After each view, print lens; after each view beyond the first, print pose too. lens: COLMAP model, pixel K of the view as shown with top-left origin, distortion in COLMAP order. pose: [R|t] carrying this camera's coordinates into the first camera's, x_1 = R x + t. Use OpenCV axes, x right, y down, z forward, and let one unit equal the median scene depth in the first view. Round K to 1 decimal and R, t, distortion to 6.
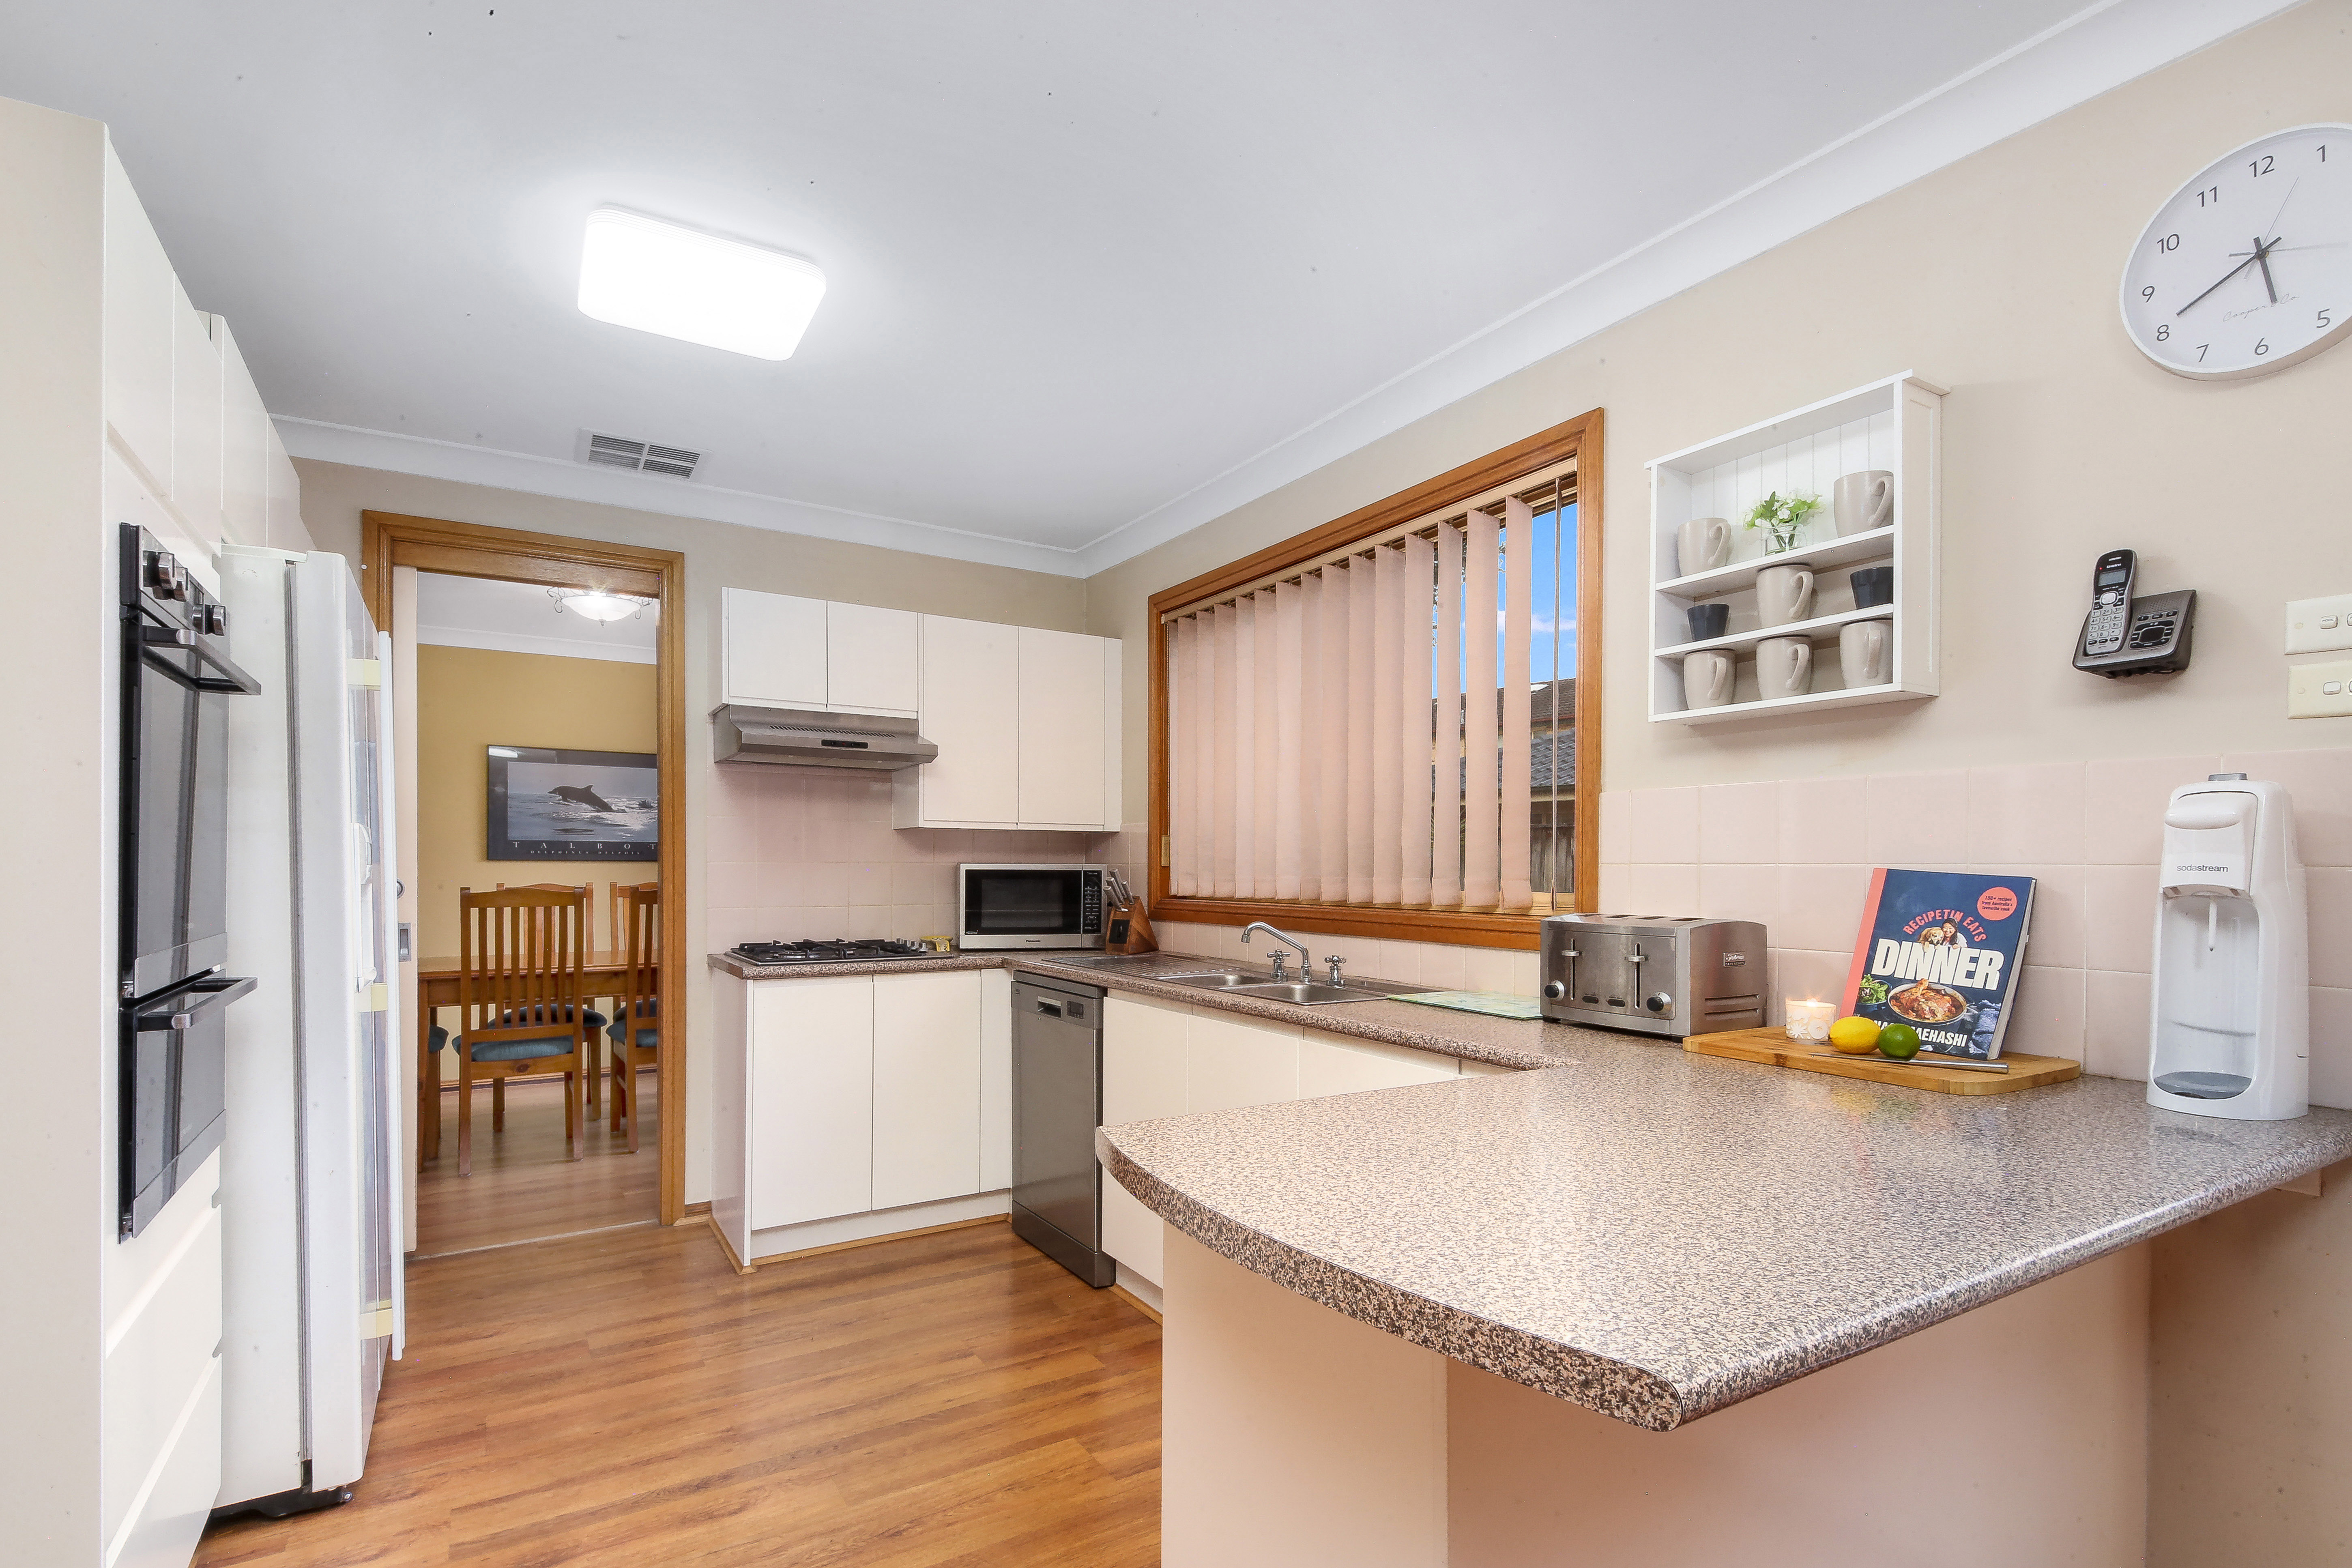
lens RADIAL K [[1125.3, 0, 1175.4], [0, 1125.3, 883.3], [0, 0, 1]] dist [0.030458, -0.000113]
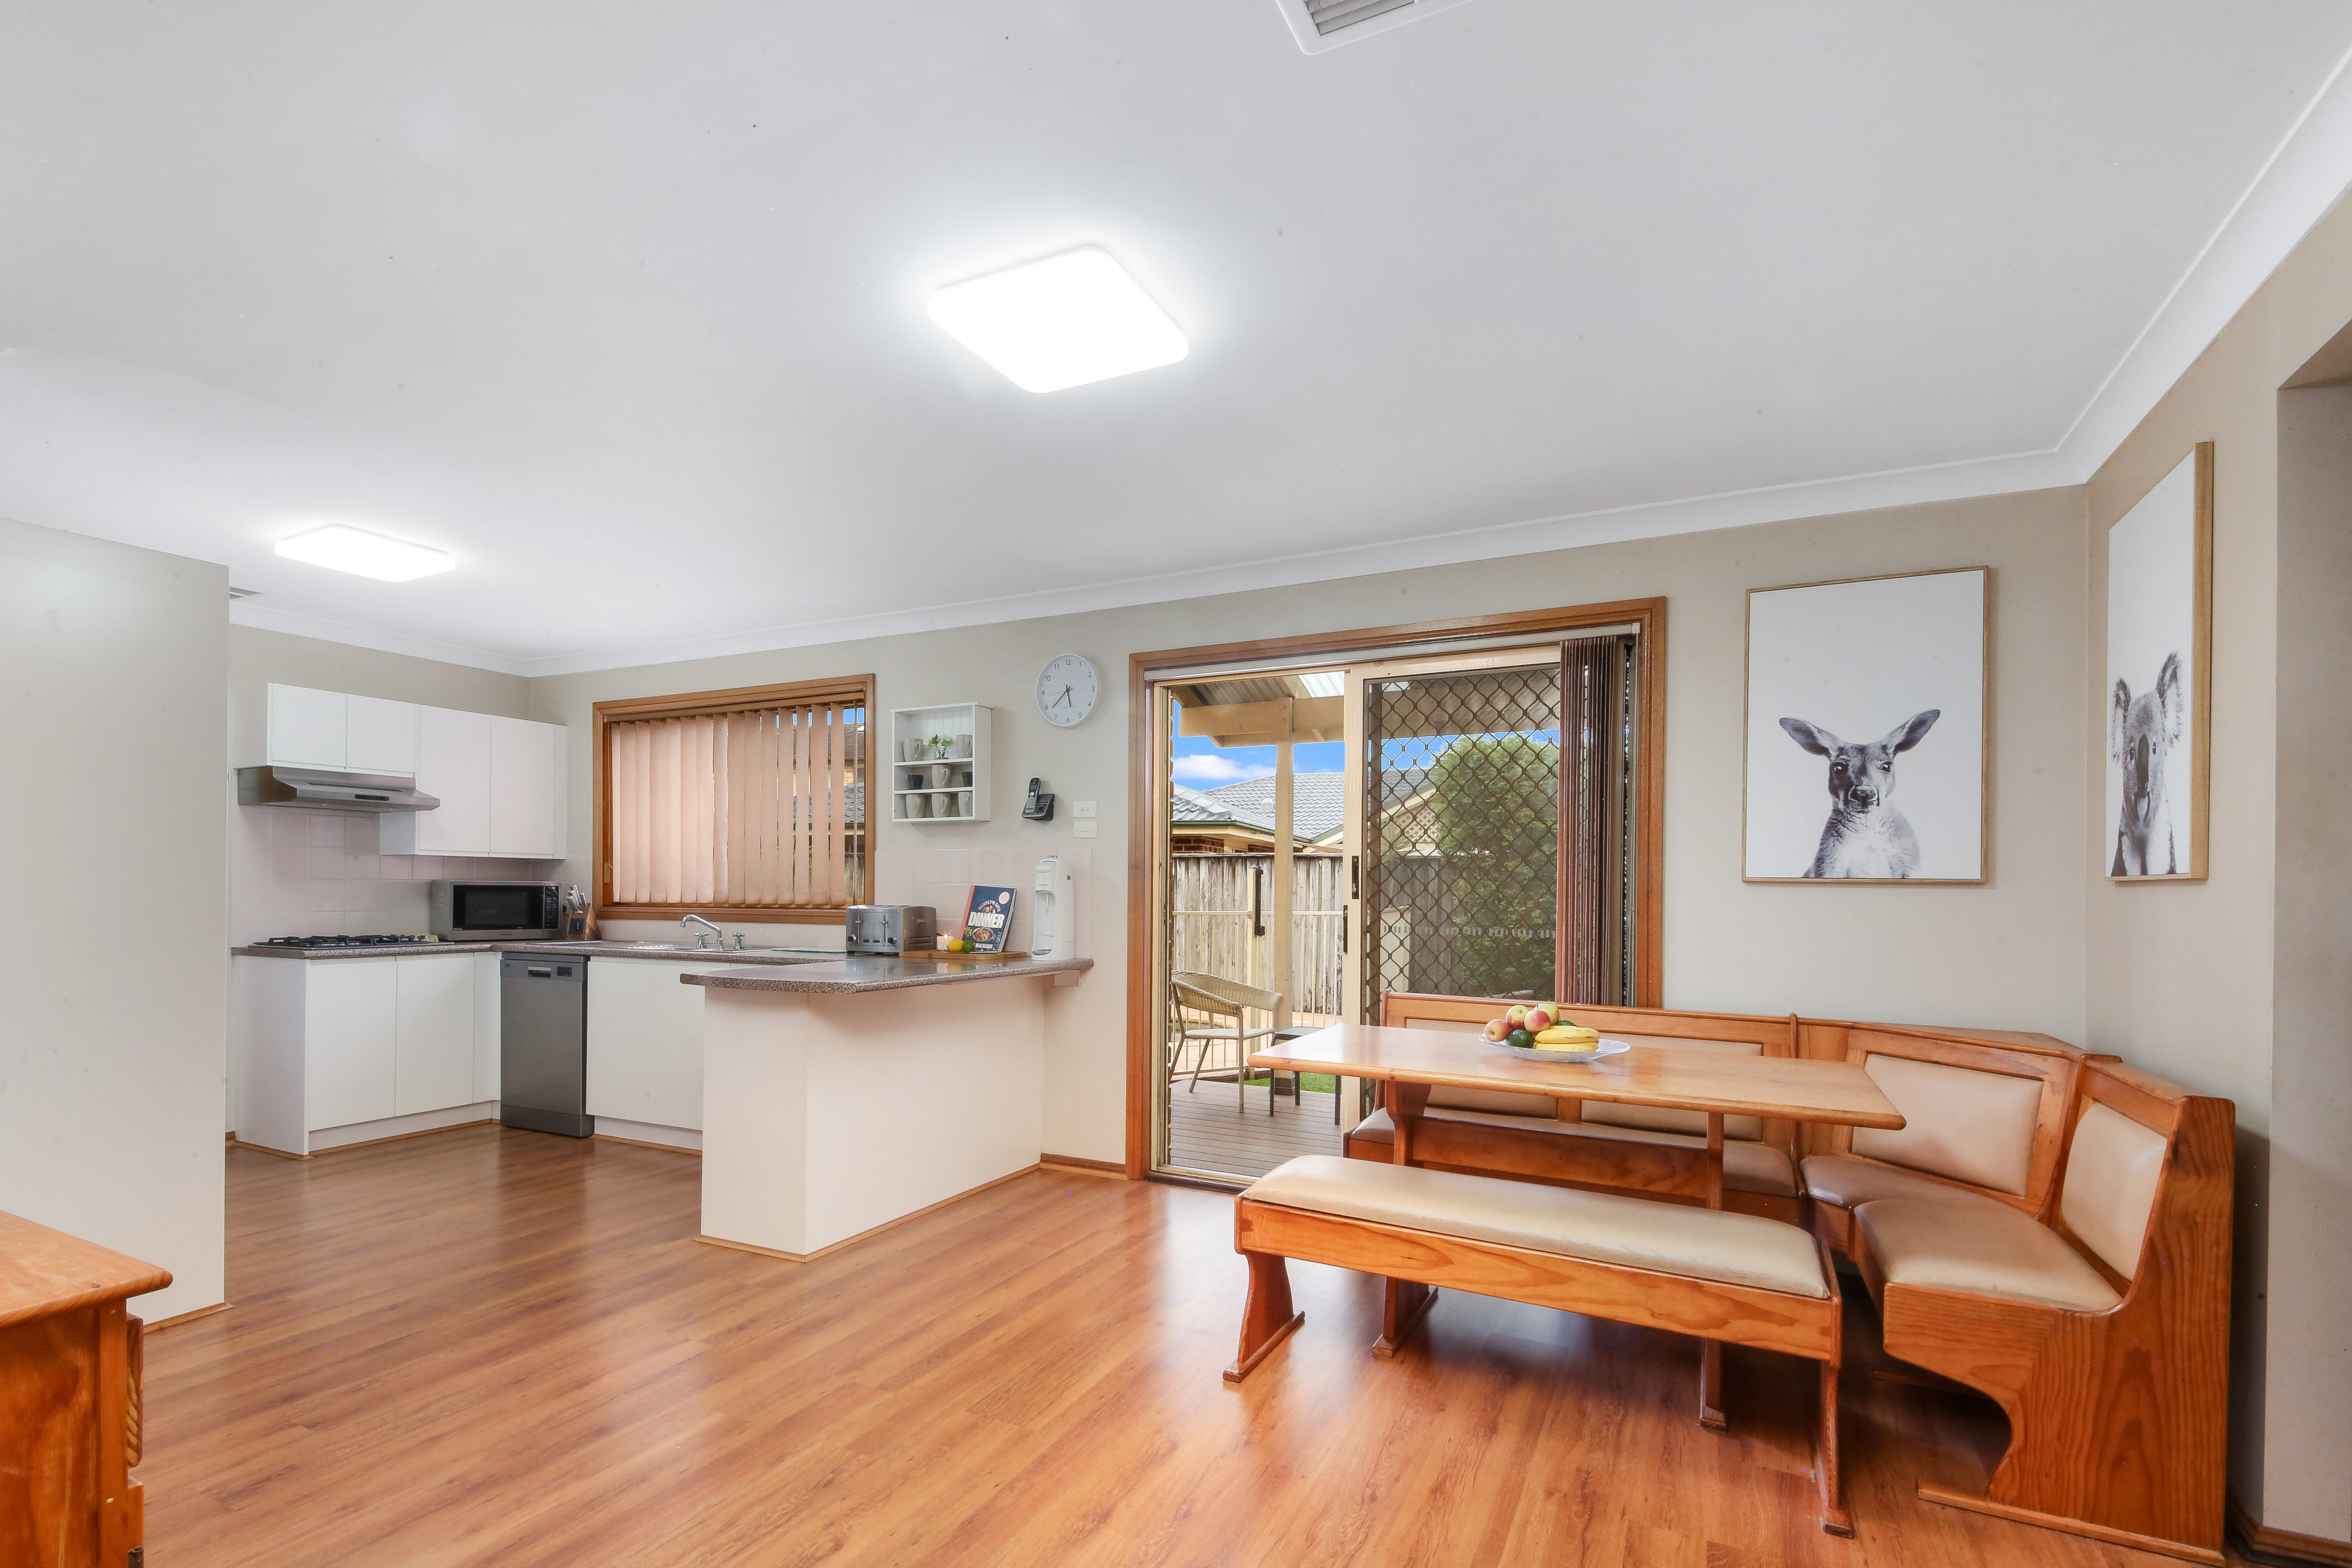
lens RADIAL K [[1125.3, 0, 1175.4], [0, 1125.3, 883.3], [0, 0, 1]] dist [0.030458, -0.000113]
pose [[0.845686, 0.004891, 0.533658, -0.293020], [0.004207, 0.999866, -0.015830, 0.020348], [-0.533664, 0.015633, 0.845552, -1.140978]]
